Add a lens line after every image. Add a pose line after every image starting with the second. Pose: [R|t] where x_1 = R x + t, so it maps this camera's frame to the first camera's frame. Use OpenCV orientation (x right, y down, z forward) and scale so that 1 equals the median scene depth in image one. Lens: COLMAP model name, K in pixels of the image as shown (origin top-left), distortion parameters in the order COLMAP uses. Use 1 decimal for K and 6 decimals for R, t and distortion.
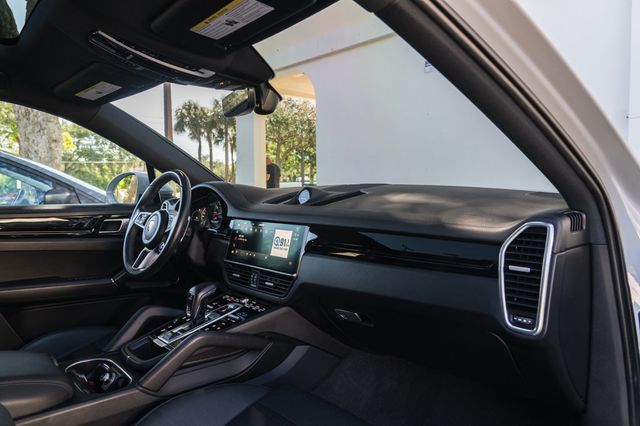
lens RADIAL K [[451.9, 0, 319.2], [0, 451.9, 212.5], [0, 0, 1]] dist [-0.016880, 0.001122]
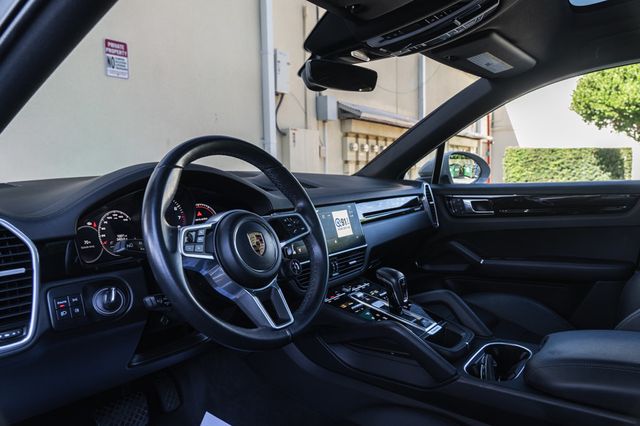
lens RADIAL K [[451.9, 0, 309.1], [0, 451.9, 210.2], [0, 0, 1]] dist [-0.016880, 0.001122]
pose [[-0.155875, -0.075690, 0.984873, -0.940125], [0.087578, 0.992074, 0.090104, -0.053163], [-0.983887, 0.100298, -0.148011, 1.058832]]
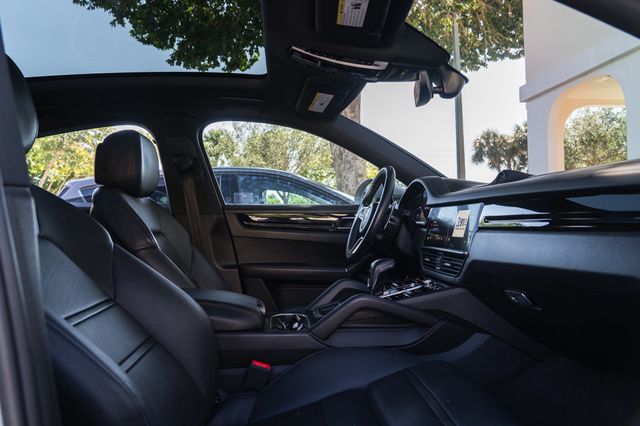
lens RADIAL K [[451.9, 0, 303.6], [0, 451.9, 204.4], [0, 0, 1]] dist [-0.016880, 0.001122]
pose [[0.780679, -0.024922, -0.624435, 0.219526], [-0.030950, 0.996437, -0.078462, 0.097721], [0.624166, 0.080580, 0.777126, 0.031517]]
